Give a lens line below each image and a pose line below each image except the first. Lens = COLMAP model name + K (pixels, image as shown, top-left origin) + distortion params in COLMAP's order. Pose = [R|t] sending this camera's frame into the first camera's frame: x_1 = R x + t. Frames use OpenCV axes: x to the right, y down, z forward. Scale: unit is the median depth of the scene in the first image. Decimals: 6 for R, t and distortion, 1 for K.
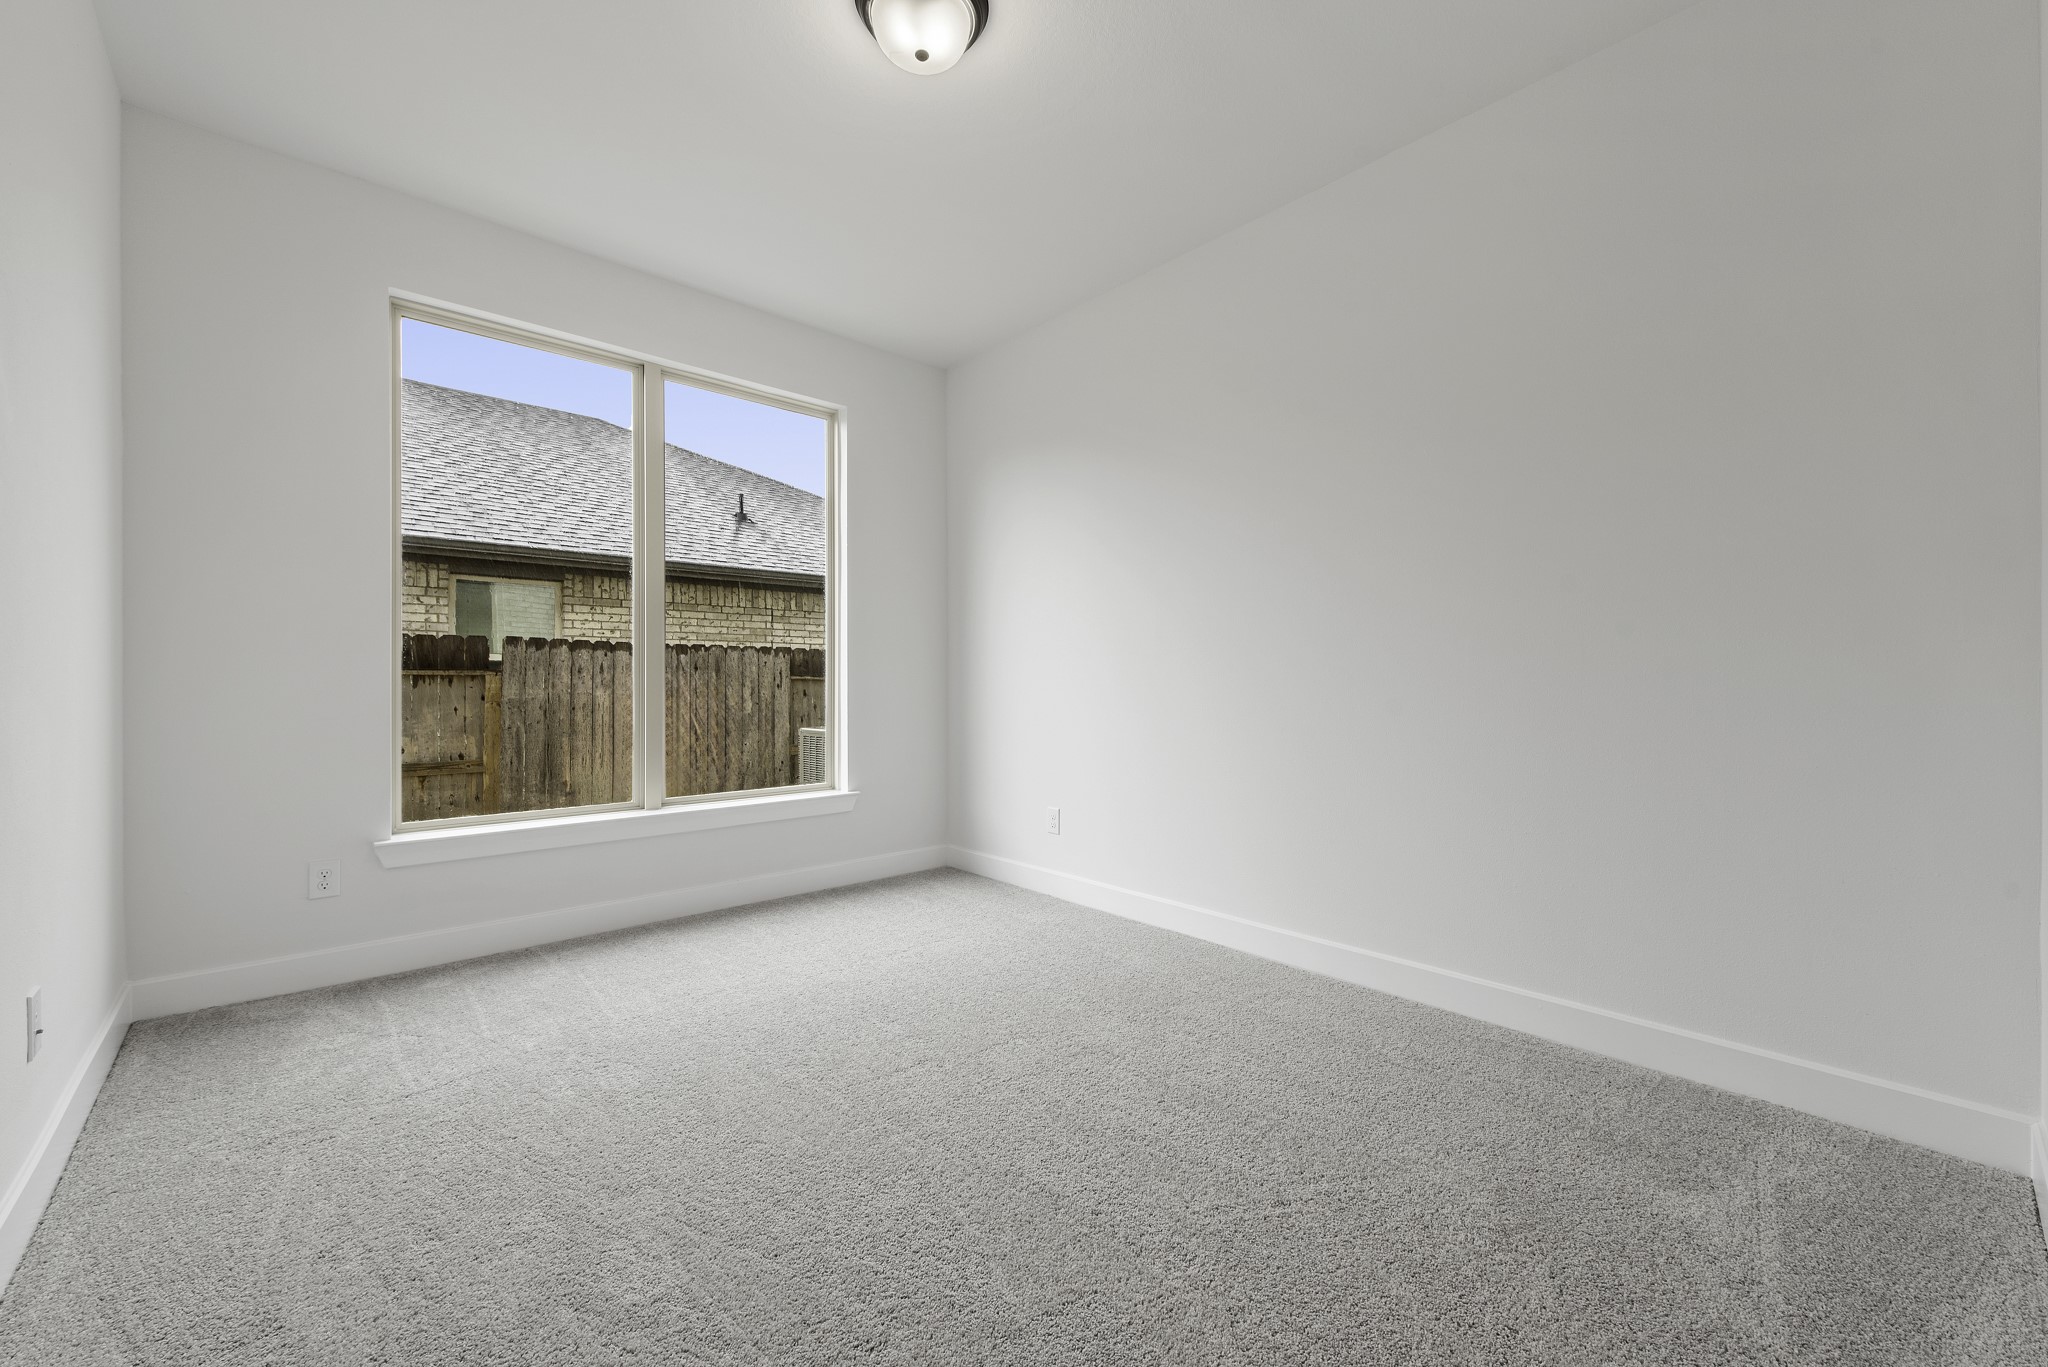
lens RADIAL K [[814.5, 0, 1030.0], [0, 814.5, 671.9], [0, 0, 1]] dist [0.010596, -0.002678]
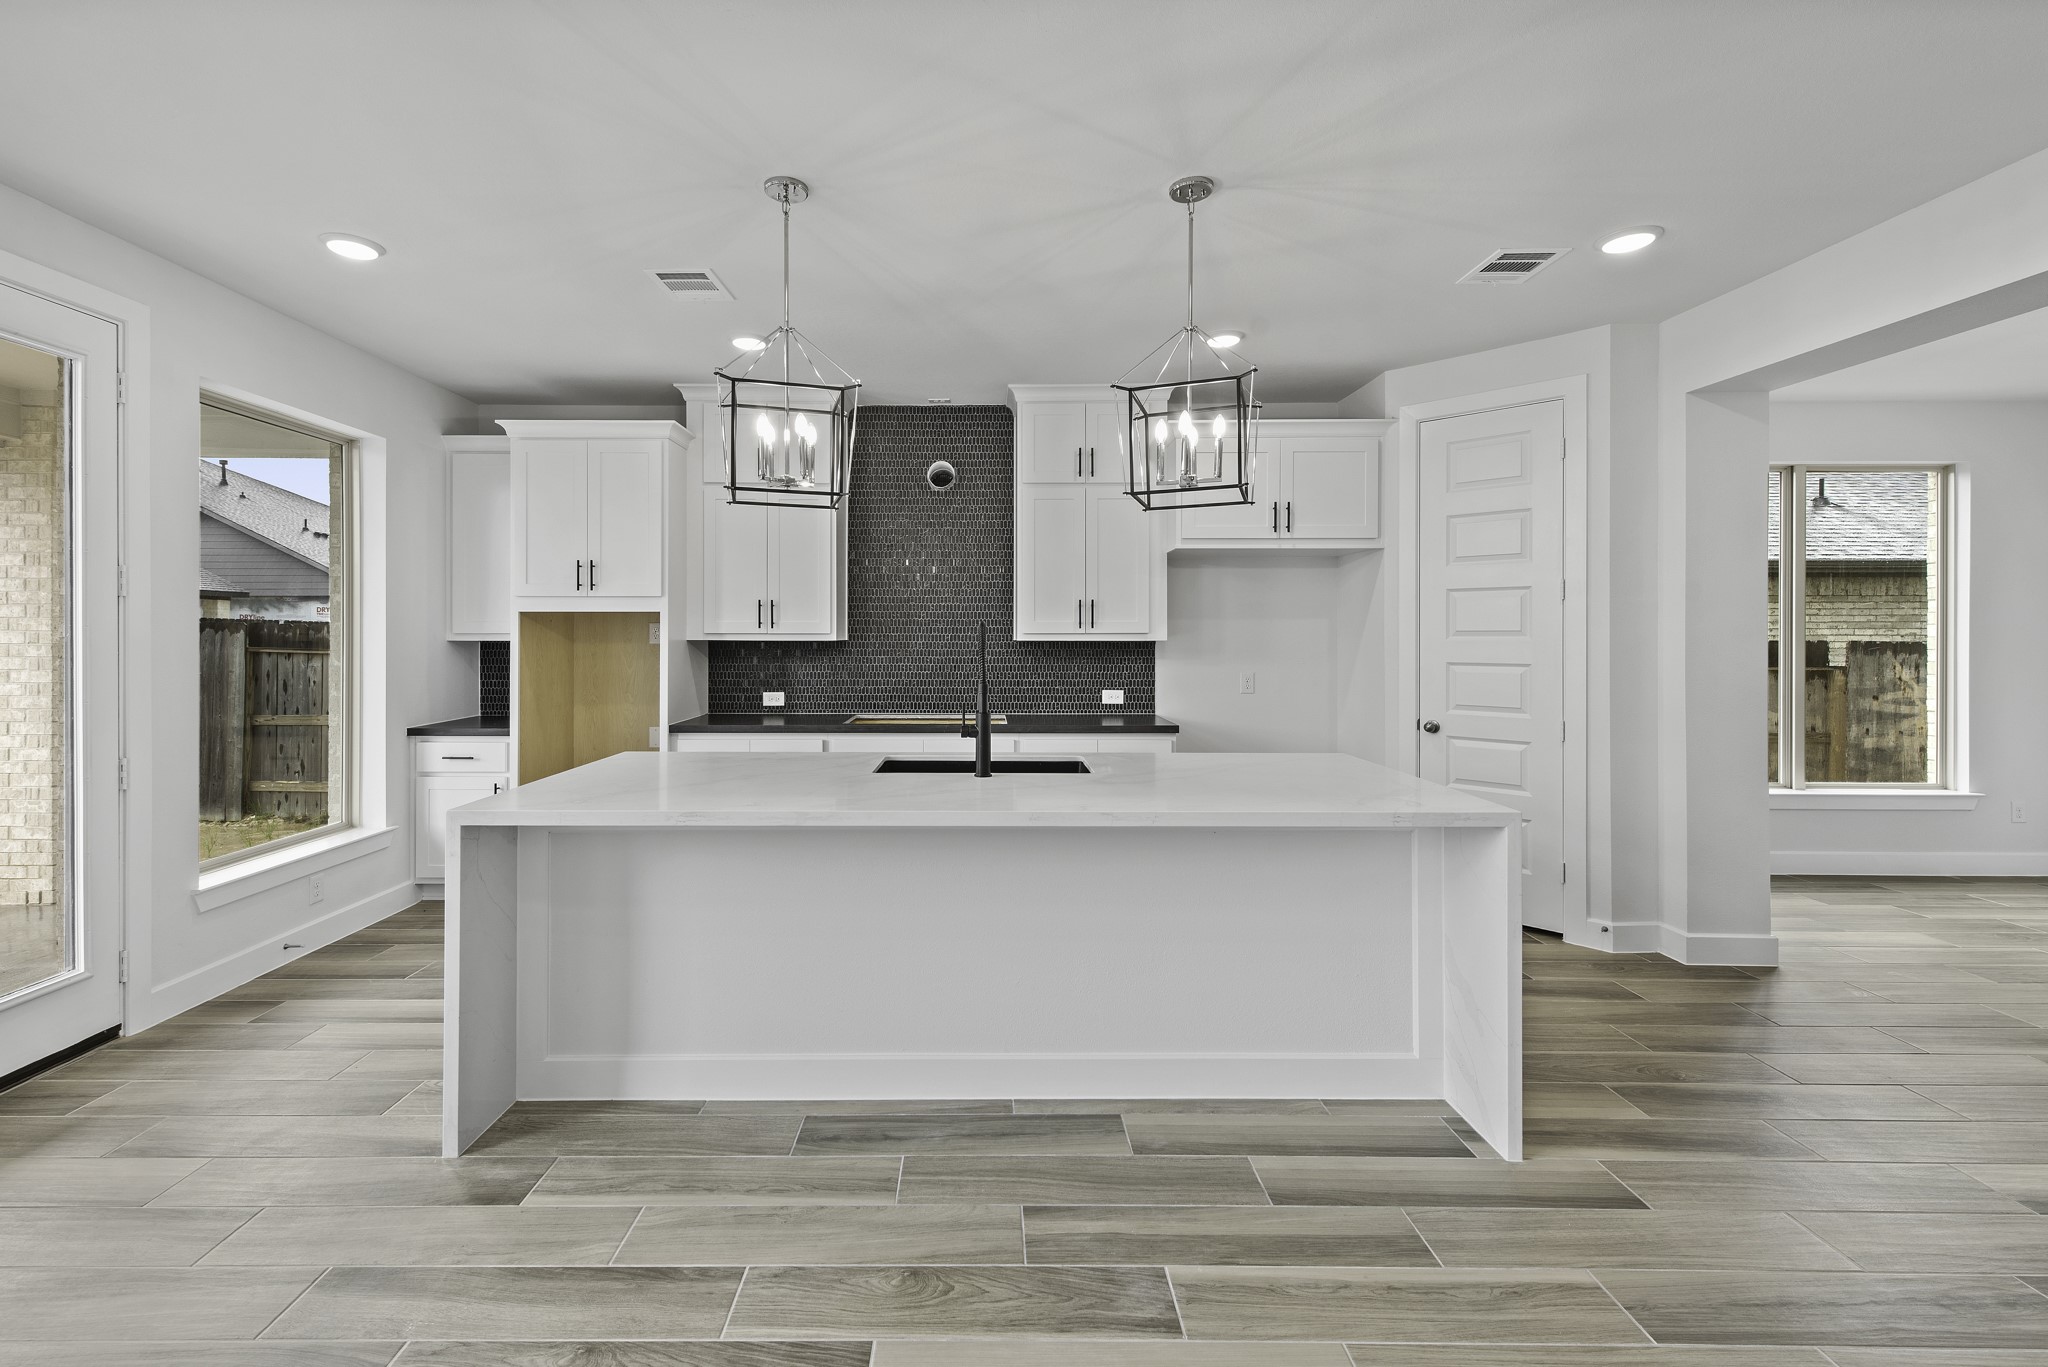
lens RADIAL K [[895.2, 0, 983.8], [0, 895.2, 635.7], [0, 0, 1]] dist [0.011154, -0.003116]
pose [[0.733132, -0.003498, -0.680077, -0.416793], [0.001255, 0.999992, -0.003790, -0.069831], [0.680085, 0.001925, 0.733131, -0.897433]]
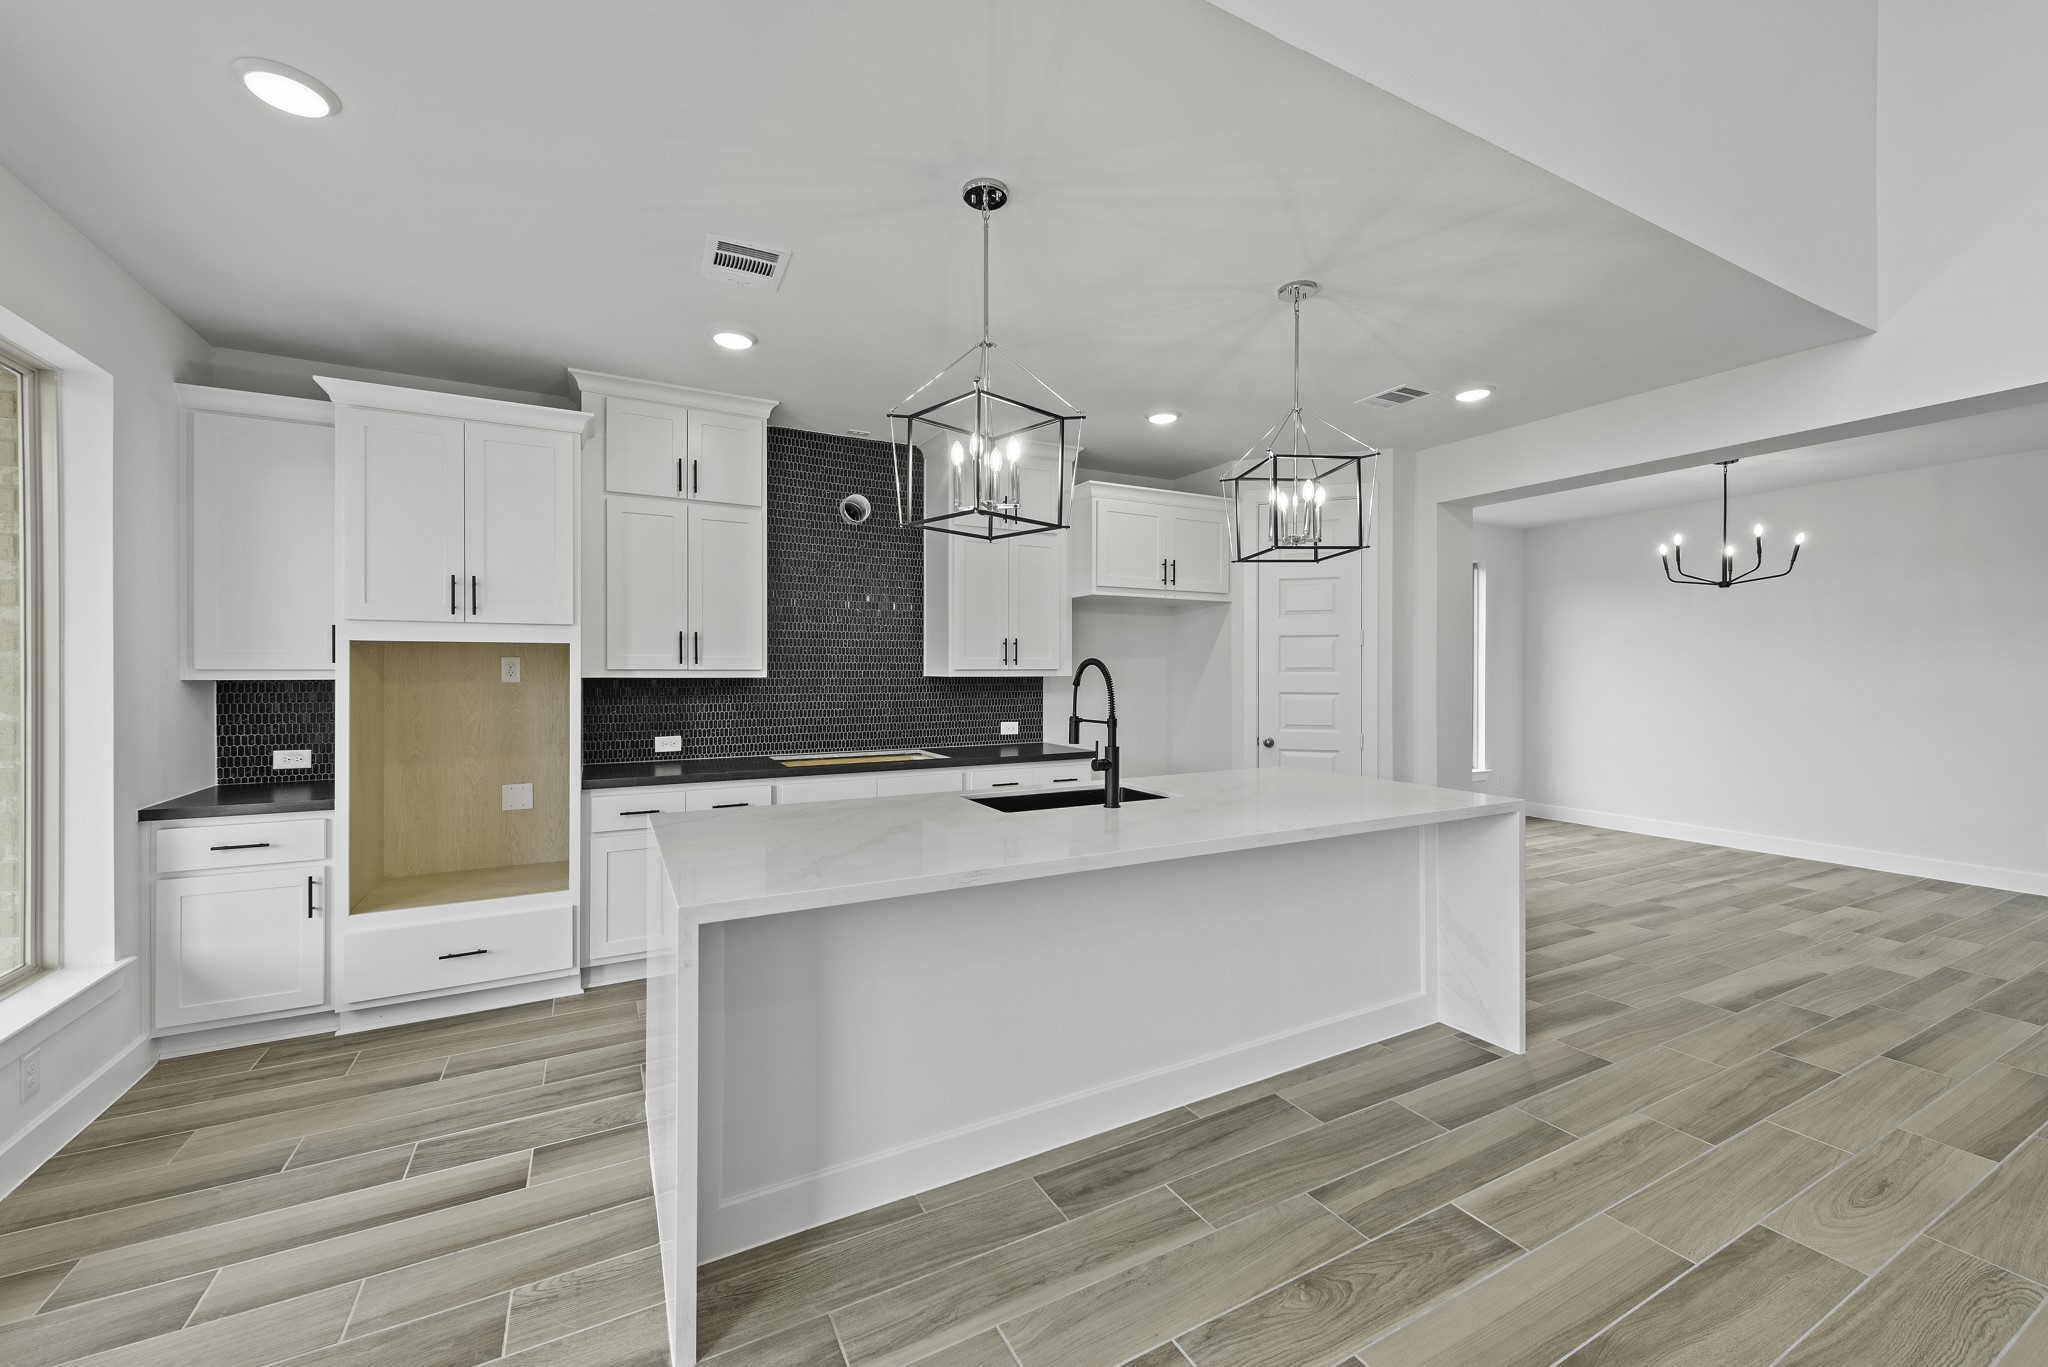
lens RADIAL K [[814.5, 0, 1031.3], [0, 814.5, 674.3], [0, 0, 1]] dist [0.010596, -0.002678]
pose [[0.969629, -0.003616, -0.244554, -0.839080], [0.003955, 0.999992, 0.000895, -0.071907], [0.244548, -0.001835, 0.969635, -1.061737]]
